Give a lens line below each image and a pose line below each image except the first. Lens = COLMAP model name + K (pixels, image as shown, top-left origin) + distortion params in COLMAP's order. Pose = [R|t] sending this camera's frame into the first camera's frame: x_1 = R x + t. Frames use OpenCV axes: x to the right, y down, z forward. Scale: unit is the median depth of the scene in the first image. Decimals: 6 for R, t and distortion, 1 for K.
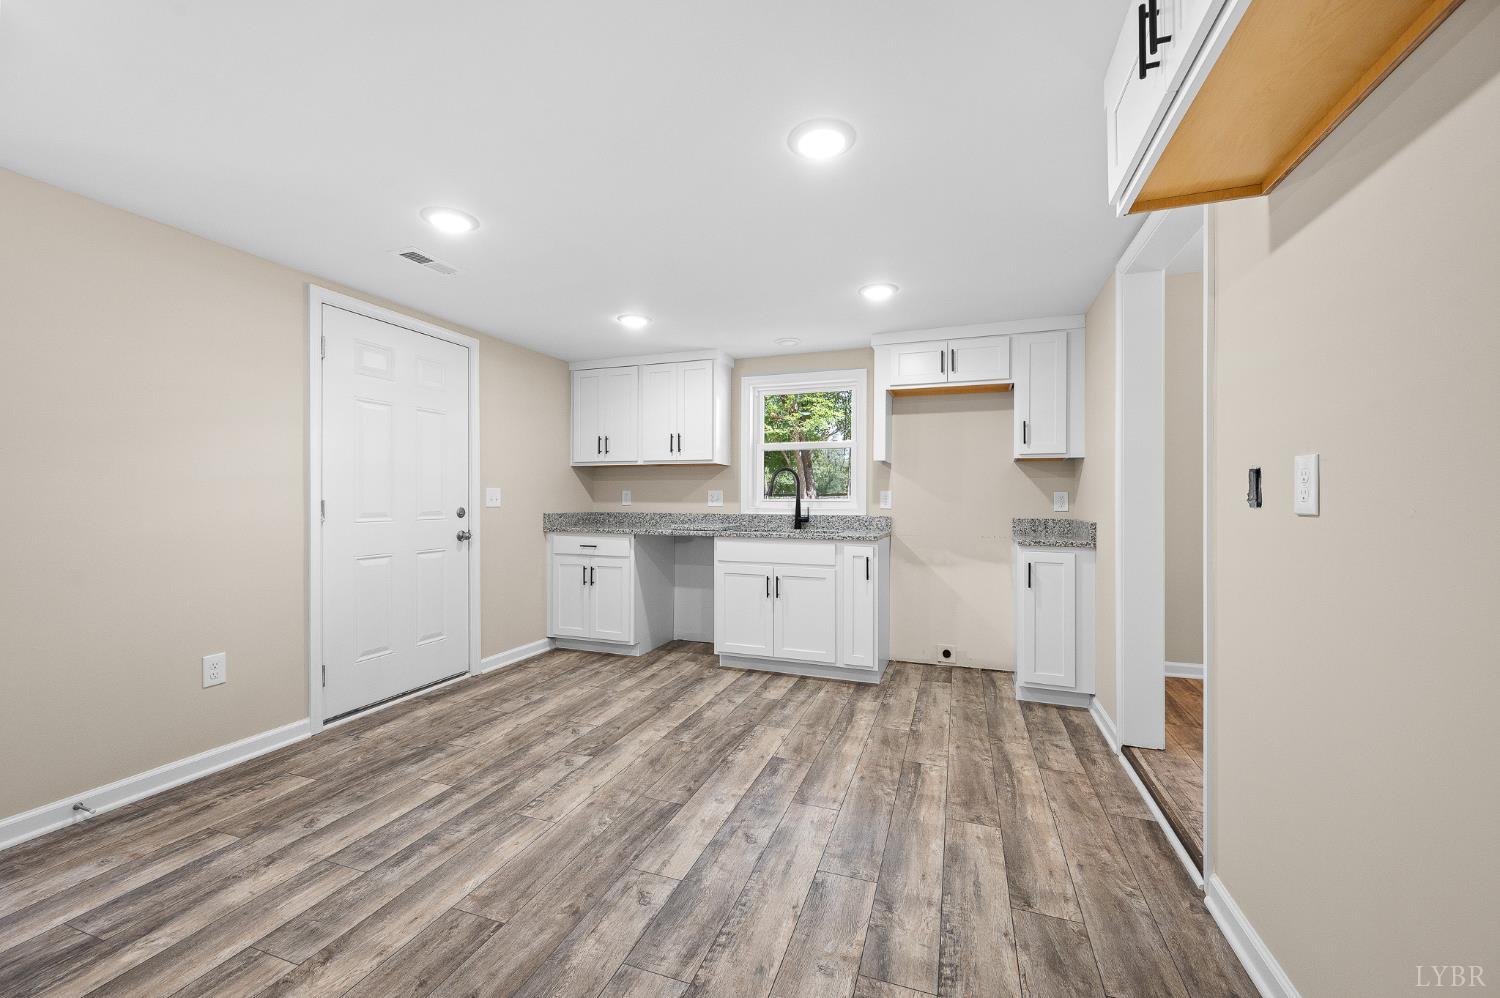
lens RADIAL K [[597.1, 0, 749.4], [0, 597.1, 498.6], [0, 0, 1]] dist [-0.000828, -0.000368]
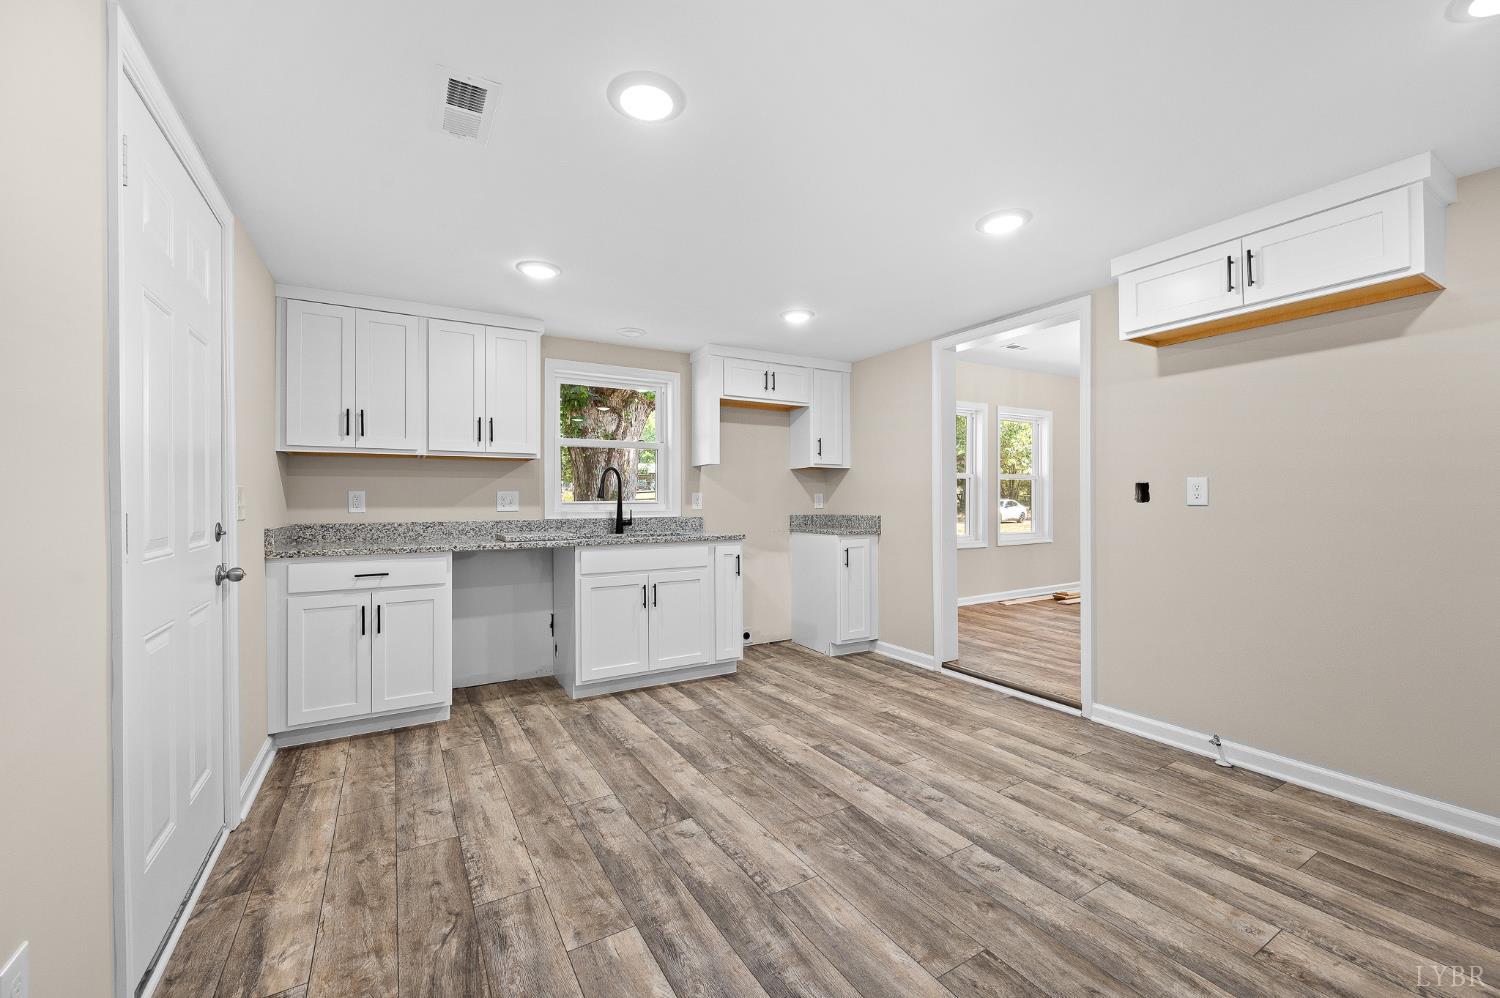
lens RADIAL K [[597.1, 0, 750.8], [0, 597.1, 497.9], [0, 0, 1]] dist [-0.000828, -0.000368]
pose [[0.636552, -0.004794, 0.771219, -0.645585], [0.006633, 0.999978, 0.000742, -0.004681], [-0.771205, 0.004643, 0.636570, 0.318503]]
